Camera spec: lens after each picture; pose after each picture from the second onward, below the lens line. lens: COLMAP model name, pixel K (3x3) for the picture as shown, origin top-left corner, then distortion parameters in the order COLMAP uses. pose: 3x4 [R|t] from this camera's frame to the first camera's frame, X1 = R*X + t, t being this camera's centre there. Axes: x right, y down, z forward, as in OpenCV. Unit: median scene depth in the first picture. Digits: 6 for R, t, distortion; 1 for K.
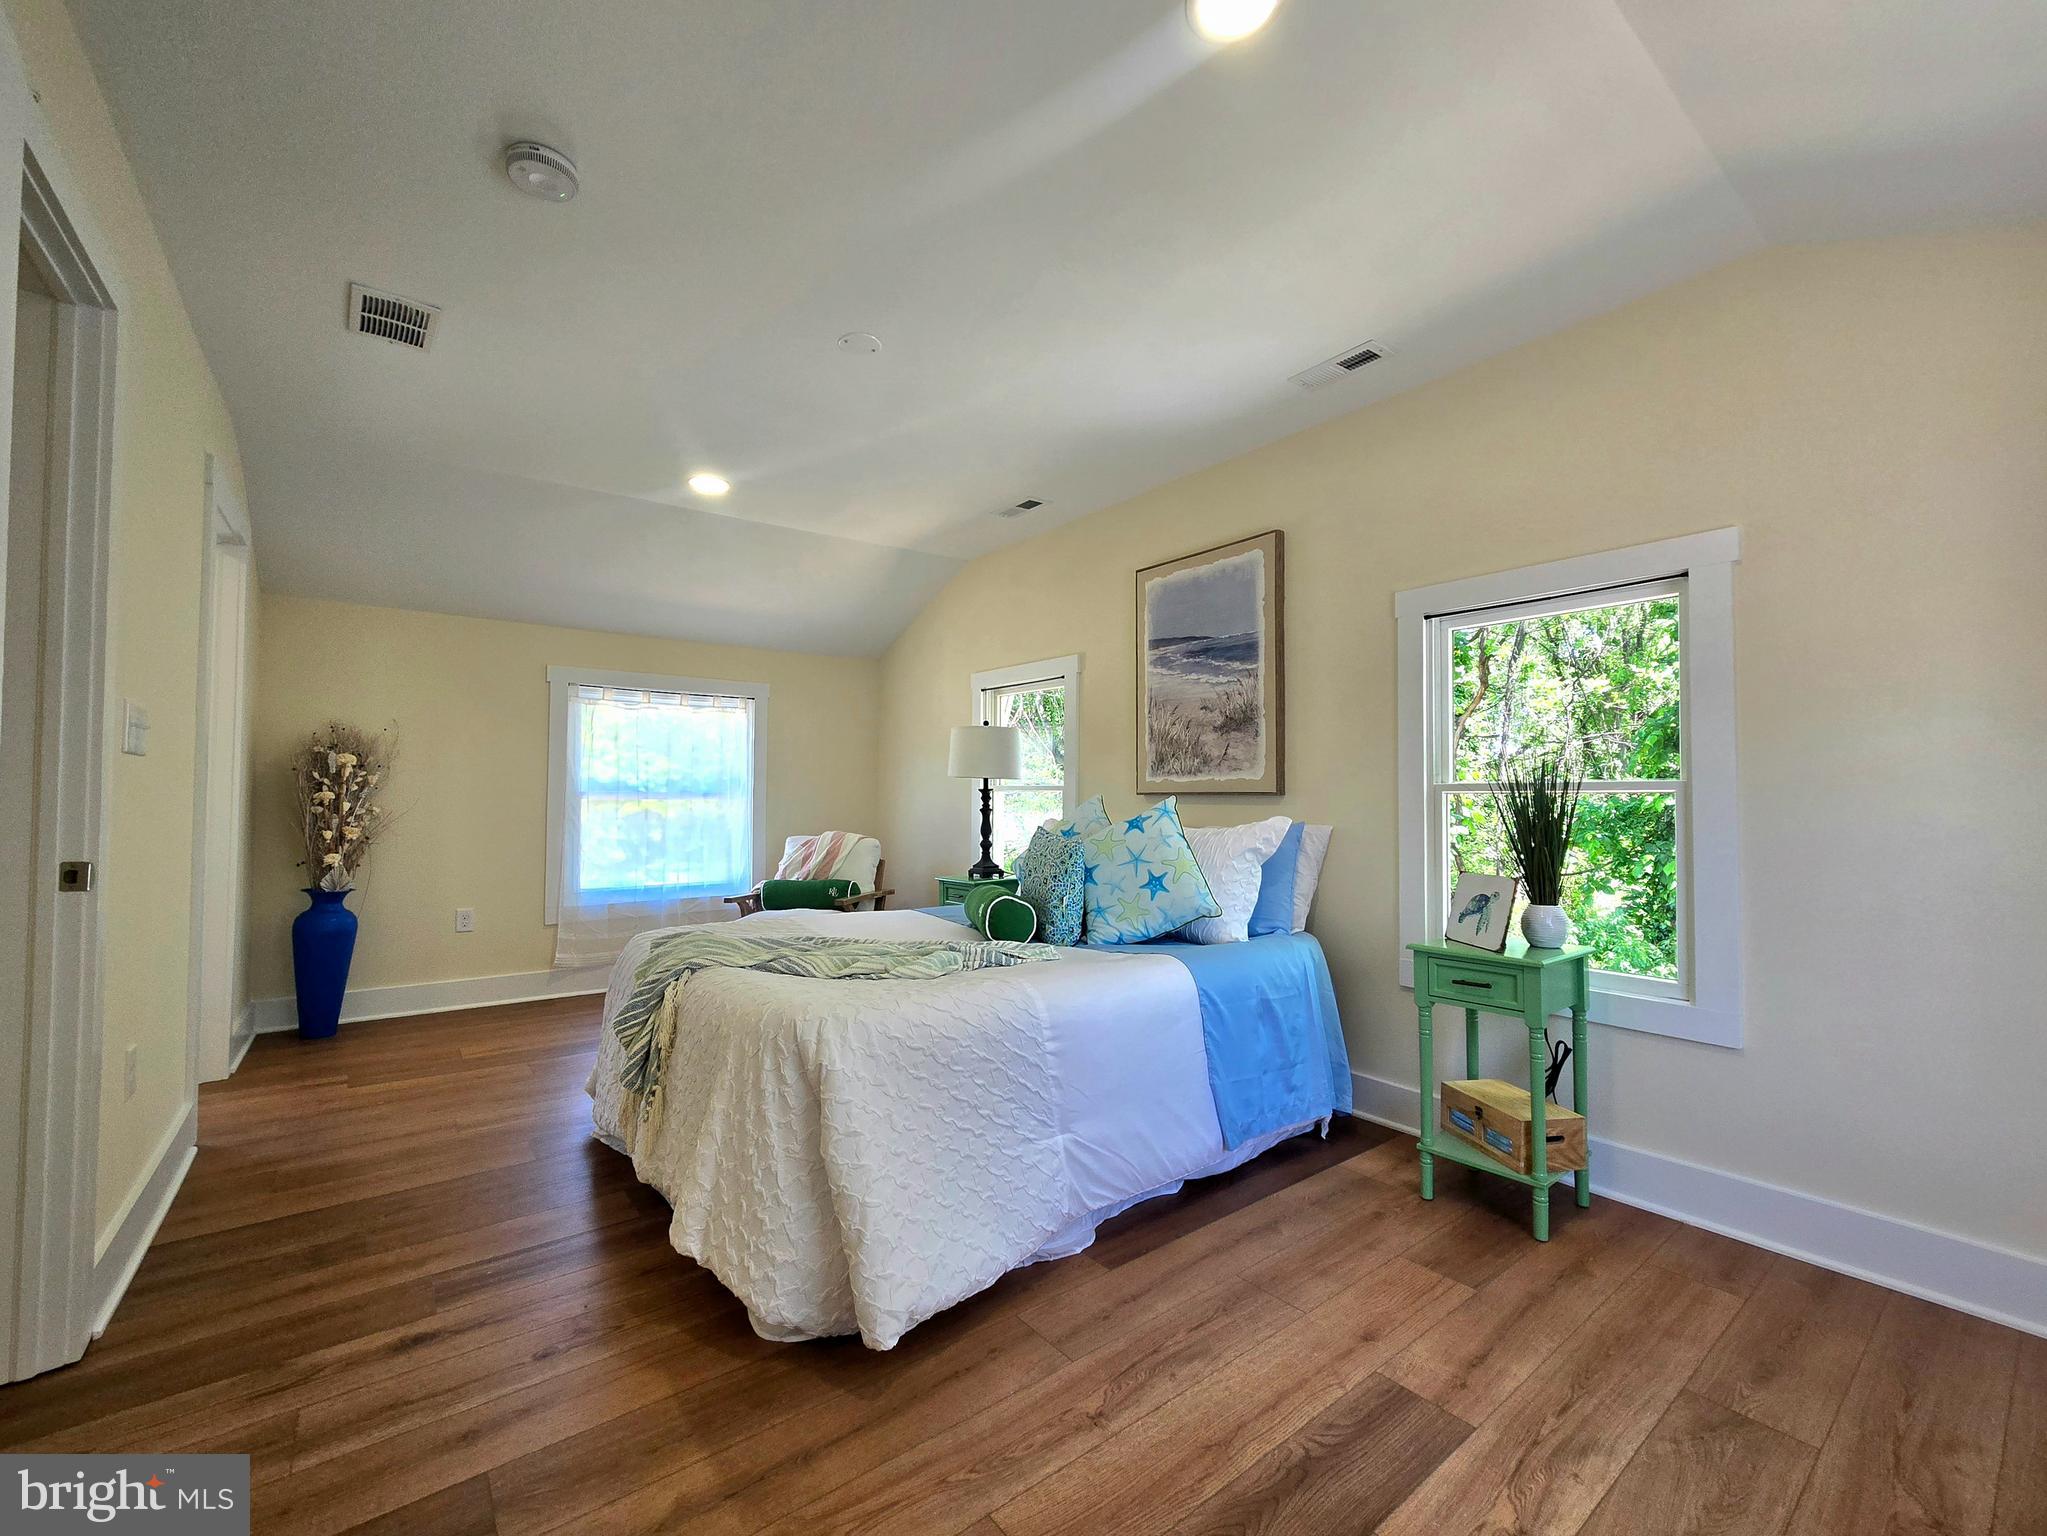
lens RADIAL K [[849.7, 0, 1033.7], [0, 849.7, 766.7], [0, 0, 1]] dist [-0.002263, 0.000238]
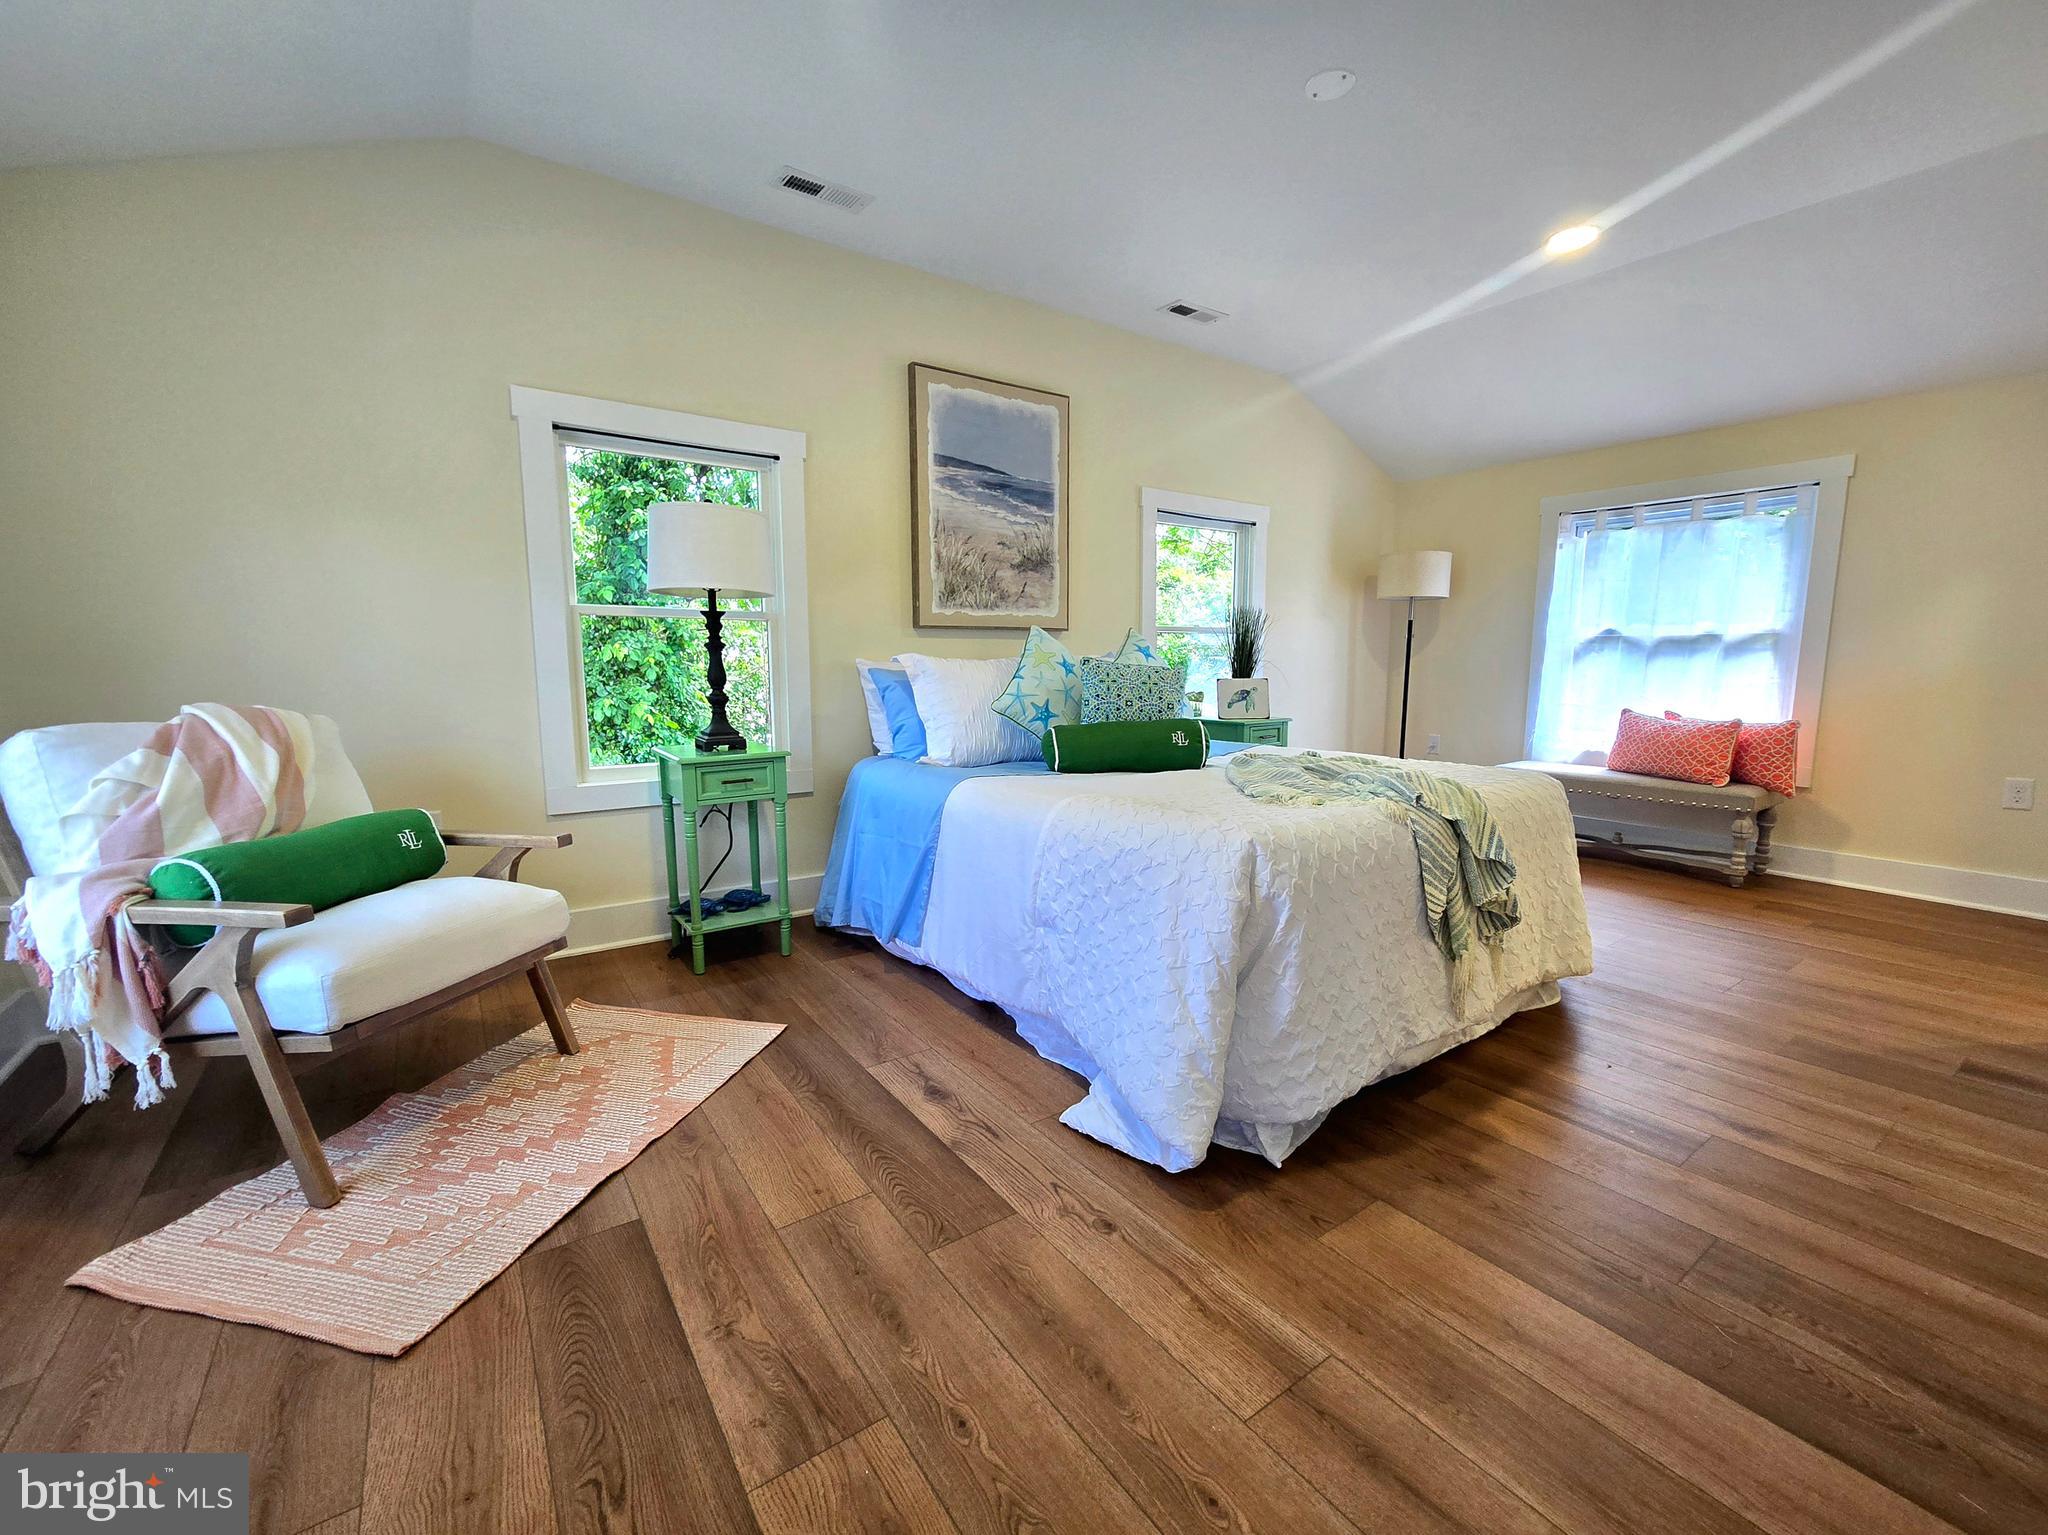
lens RADIAL K [[850.1, 0, 1034.2], [0, 850.1, 766.2], [0, 0, 1]] dist [-0.002263, 0.000238]
pose [[0.048878, -0.138508, 0.989154, -0.883128], [-0.041481, 0.989202, 0.140564, 0.052817], [-0.997943, -0.047901, 0.042605, 0.937105]]
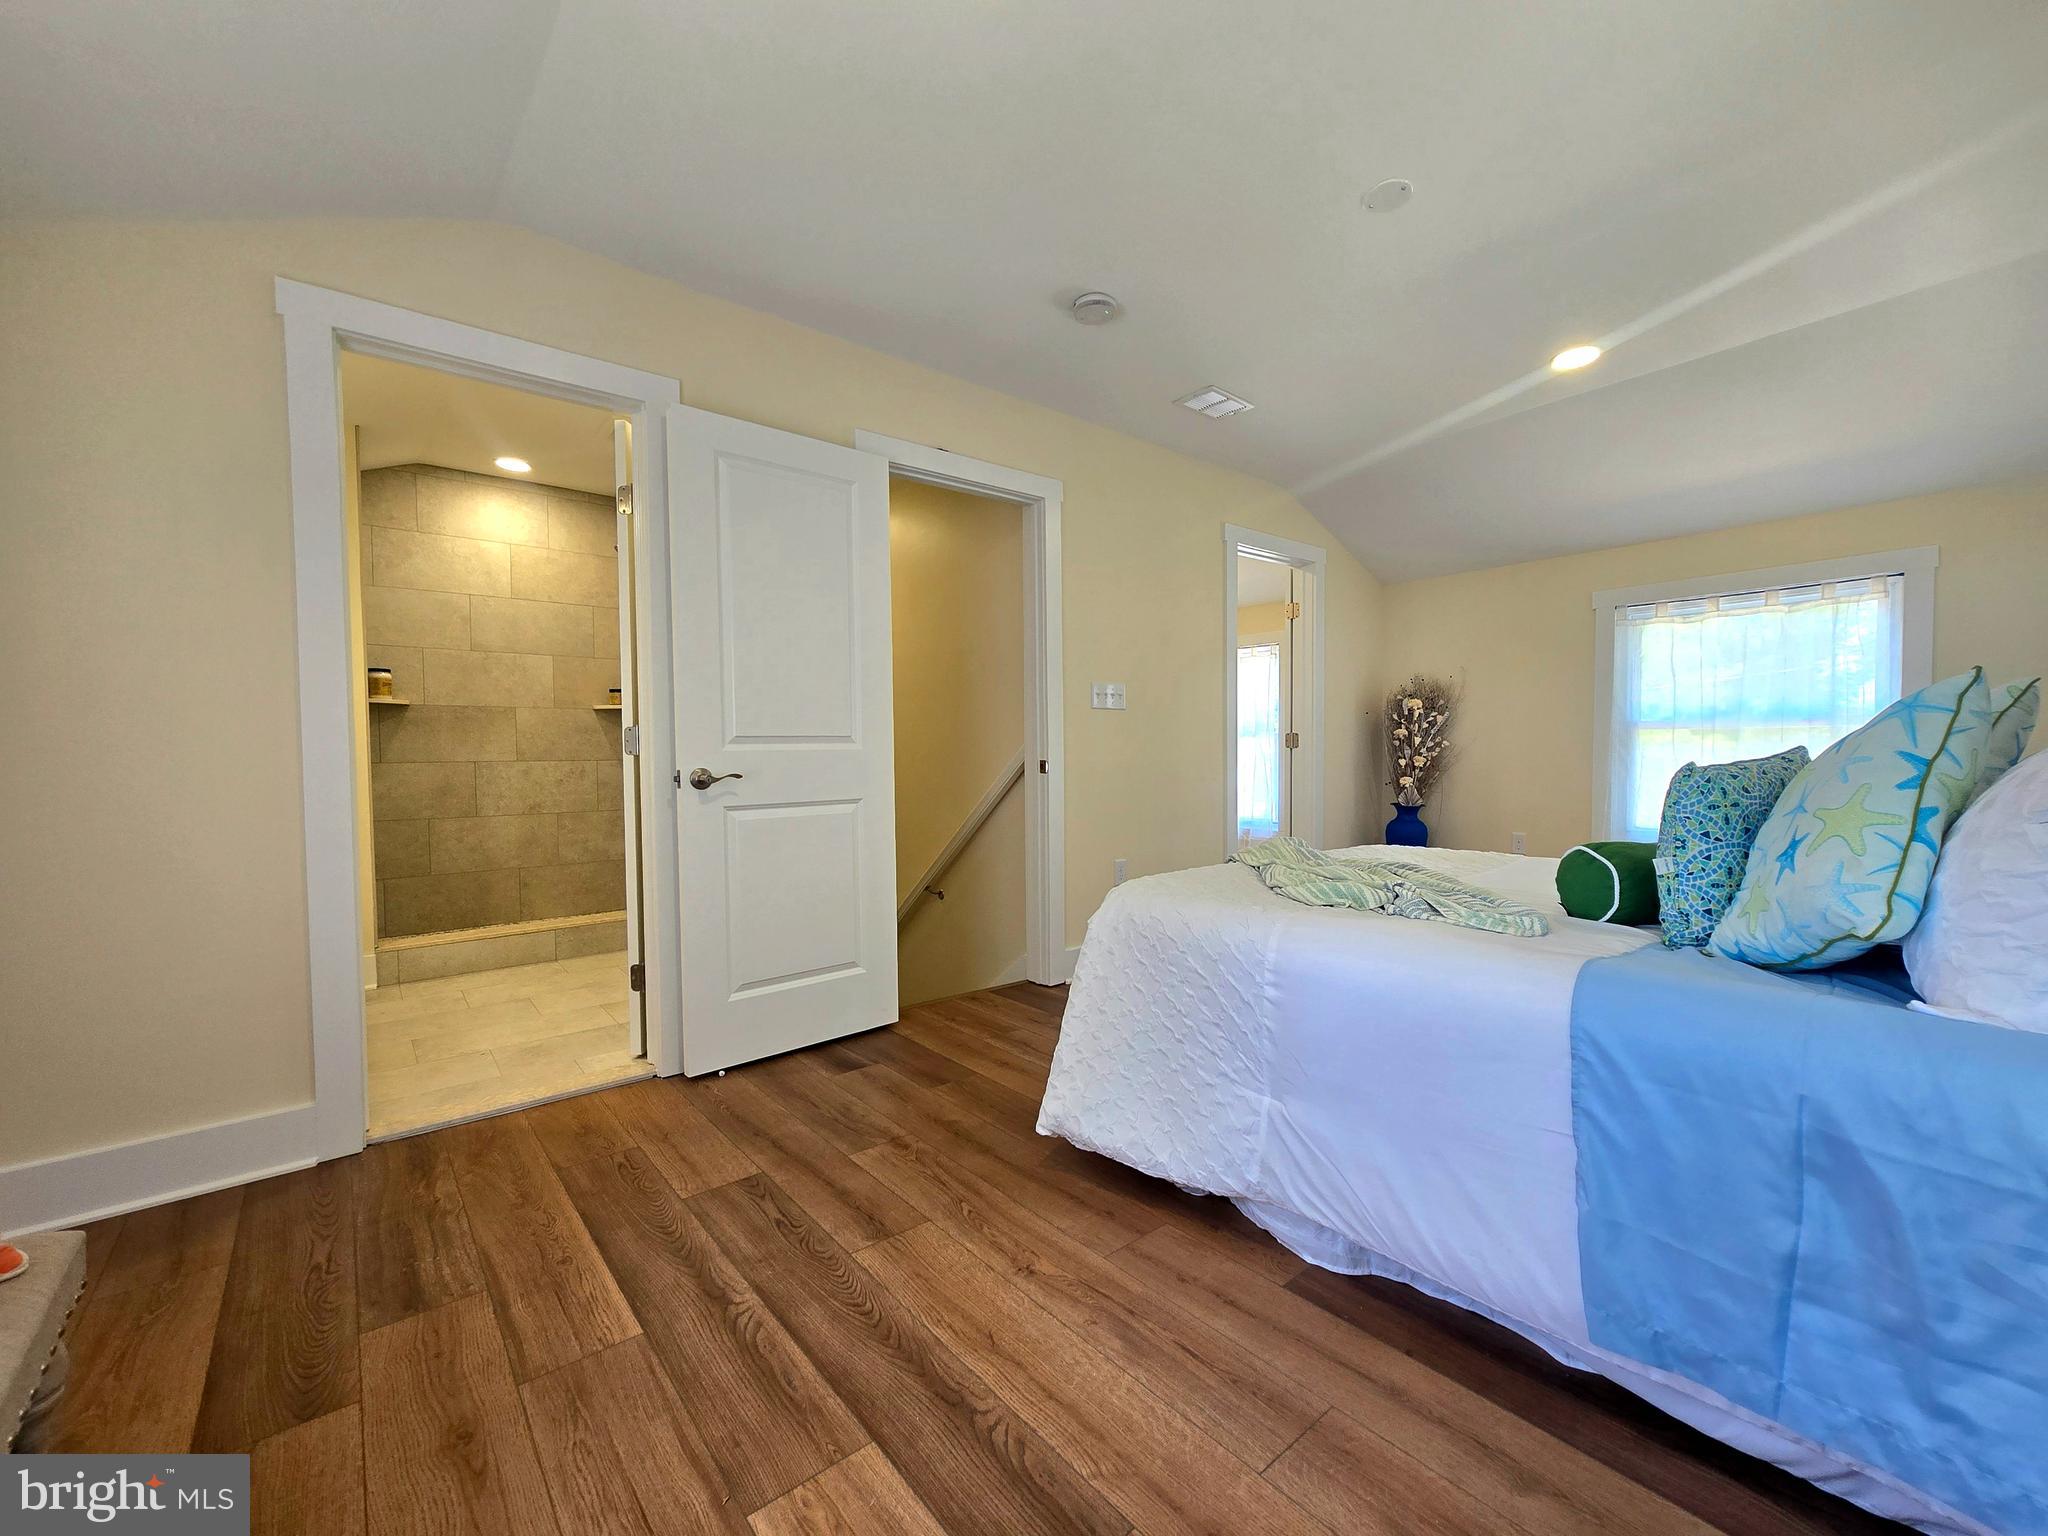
lens RADIAL K [[850.1, 0, 1034.2], [0, 850.1, 766.7], [0, 0, 1]] dist [-0.002263, 0.000238]
pose [[0.019565, 0.011227, -0.999746, 0.508313], [0.047030, 0.998820, 0.012137, 0.048973], [0.998702, -0.047256, 0.019014, 0.448508]]
